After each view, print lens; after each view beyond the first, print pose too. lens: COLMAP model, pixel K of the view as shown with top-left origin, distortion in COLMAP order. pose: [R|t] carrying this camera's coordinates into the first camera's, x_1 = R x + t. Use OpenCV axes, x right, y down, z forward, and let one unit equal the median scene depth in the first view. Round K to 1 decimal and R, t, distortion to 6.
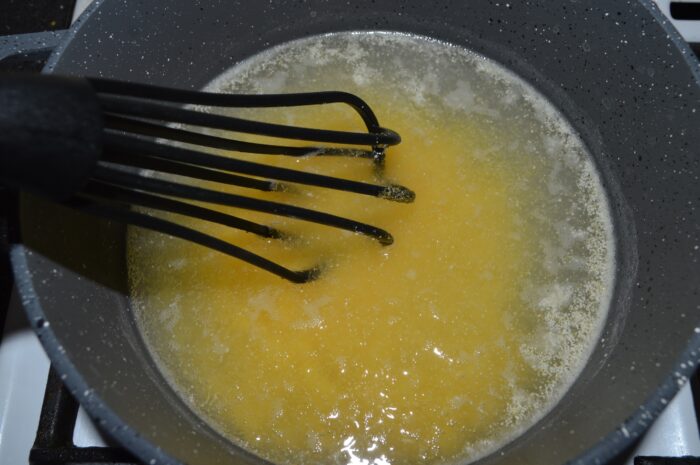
lens RADIAL K [[656.4, 0, 353.3], [0, 656.4, 234.2], [0, 0, 1]] dist [-0.001929, -0.007594]
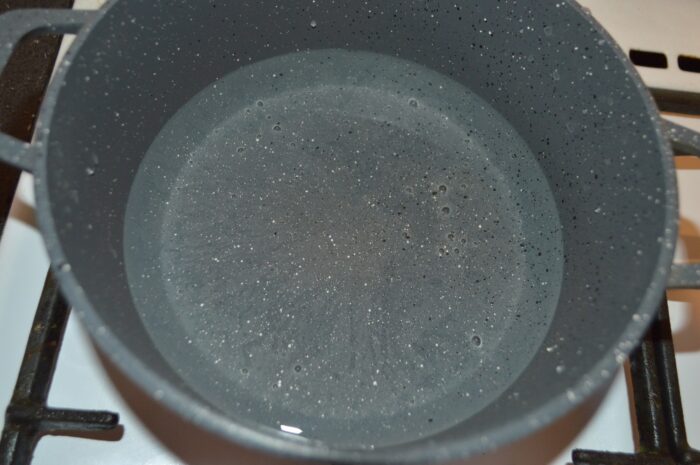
lens RADIAL K [[679.7, 0, 350.0], [0, 679.7, 232.5], [0, 0, 1]] dist [-0.000363, 0.005911]
pose [[0.993755, 0.085383, 0.071837, -0.058469], [-0.081791, 0.995316, -0.051543, 0.072206], [-0.075902, 0.045345, 0.996084, -0.125968]]
